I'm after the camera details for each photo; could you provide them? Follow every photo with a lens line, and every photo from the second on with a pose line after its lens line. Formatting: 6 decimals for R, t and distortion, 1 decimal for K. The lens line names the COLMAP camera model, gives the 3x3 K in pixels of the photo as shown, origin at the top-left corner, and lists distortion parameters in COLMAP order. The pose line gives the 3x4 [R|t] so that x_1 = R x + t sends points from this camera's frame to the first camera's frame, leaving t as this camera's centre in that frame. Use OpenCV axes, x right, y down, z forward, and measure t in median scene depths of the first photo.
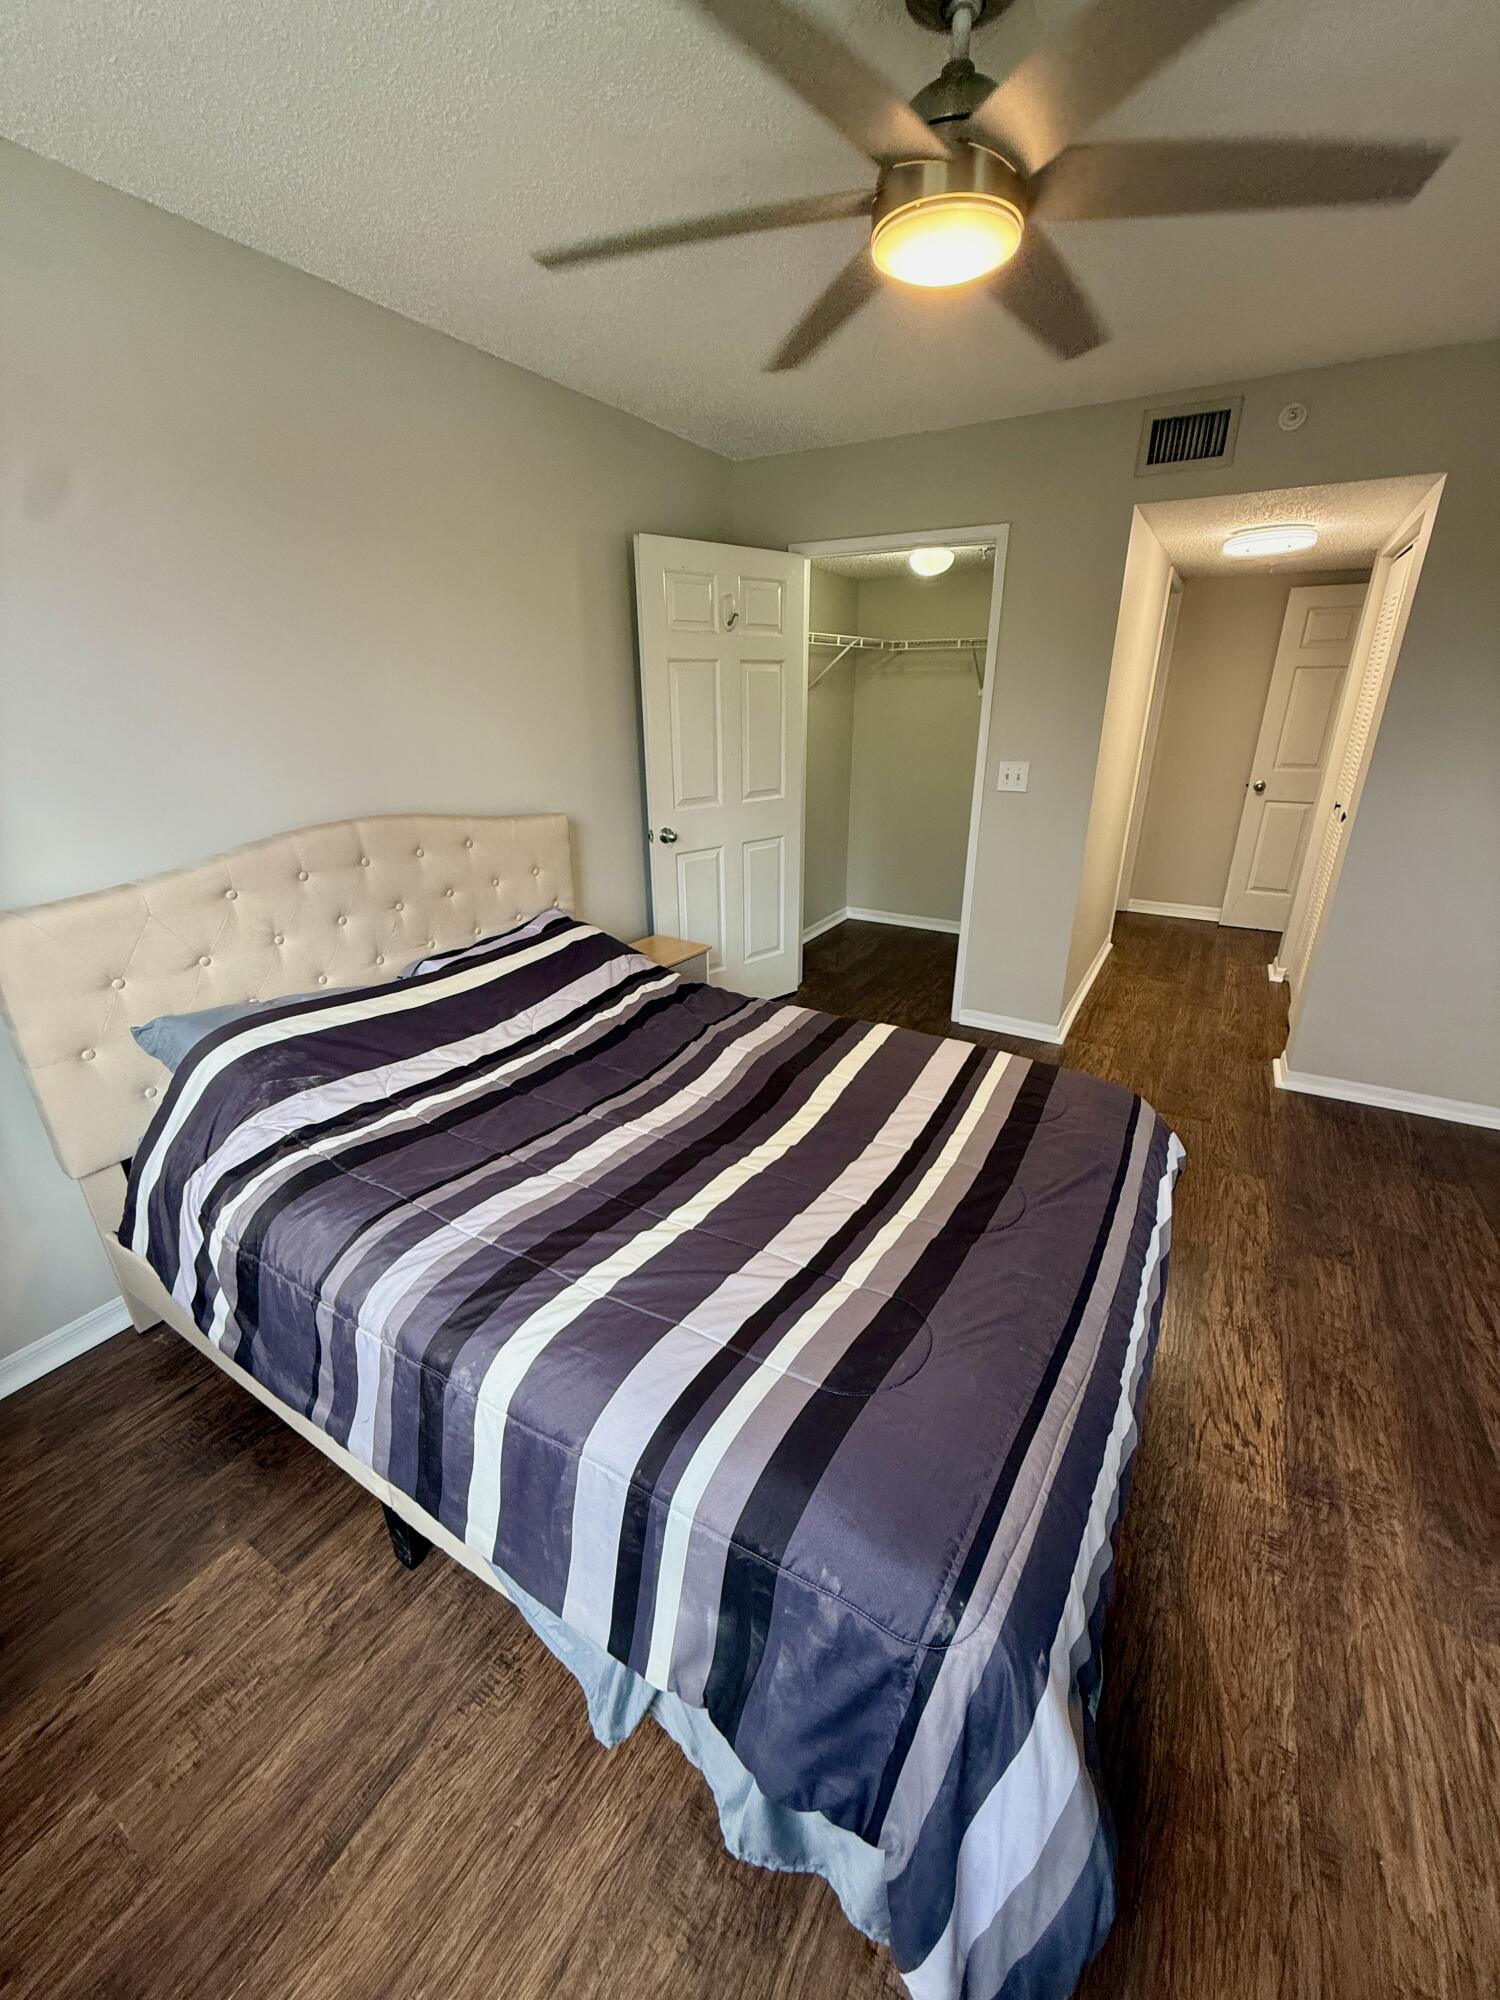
lens RADIAL K [[793.7, 0, 738.4], [0, 793.7, 1003.2], [0, 0, 1]] dist [0.000240, 0.000376]
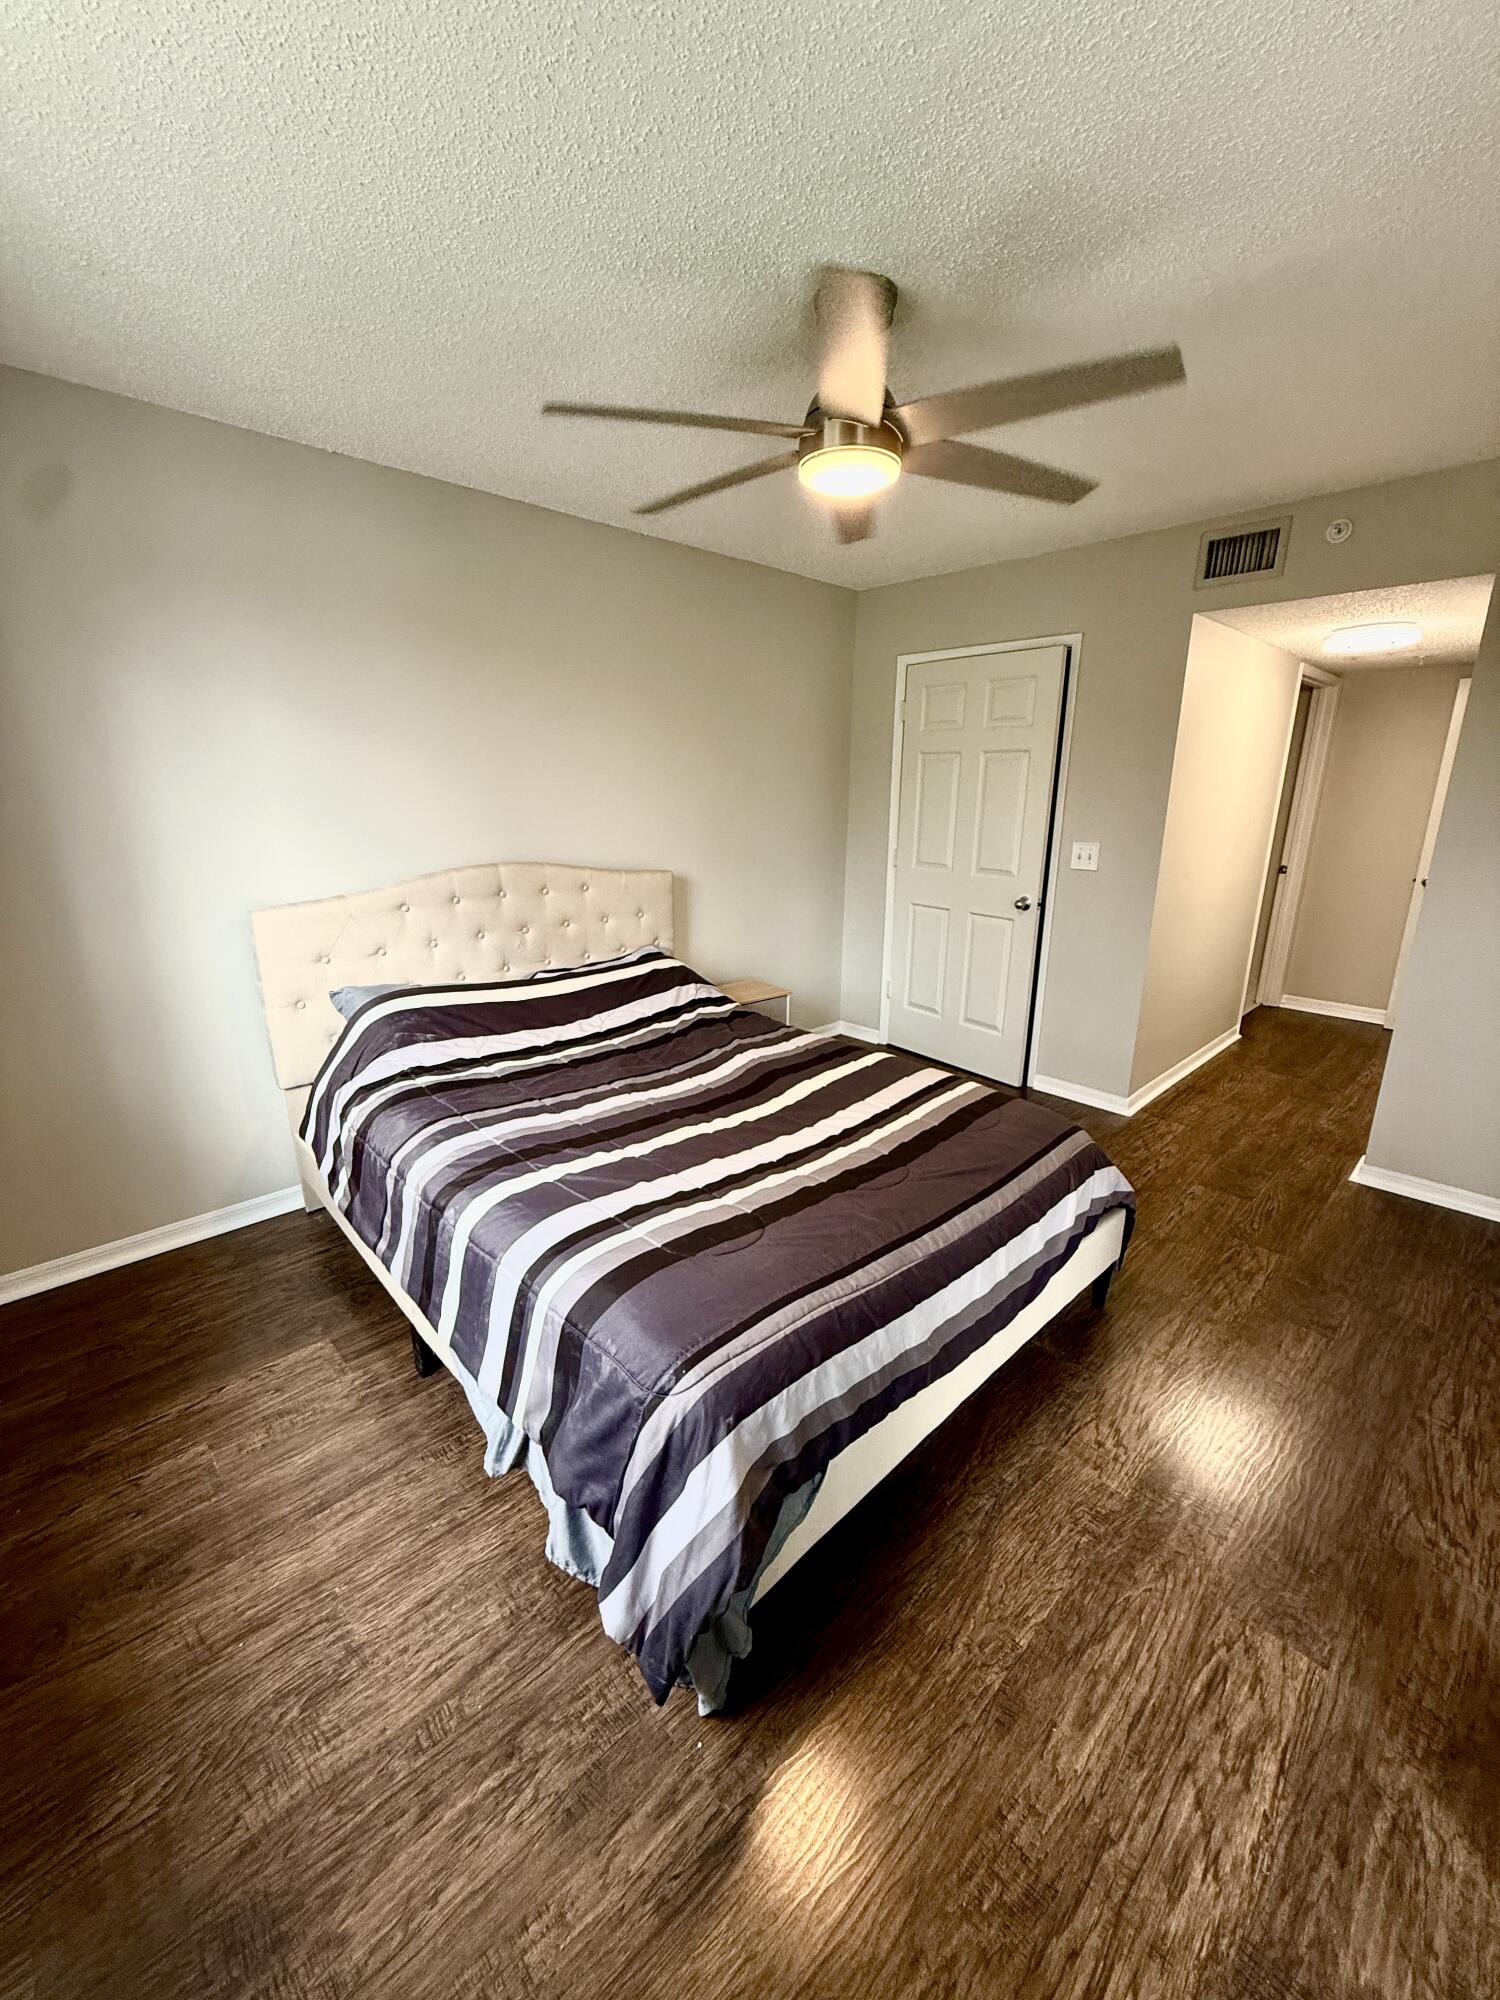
lens RADIAL K [[793.7, 0, 738.5], [0, 793.7, 1004.2], [0, 0, 1]] dist [0.000240, 0.000376]
pose [[0.962431, 0.080993, -0.259165, 0.381955], [-0.107114, 0.990319, -0.088286, 0.112938], [0.249506, 0.112729, 0.961790, -0.245115]]
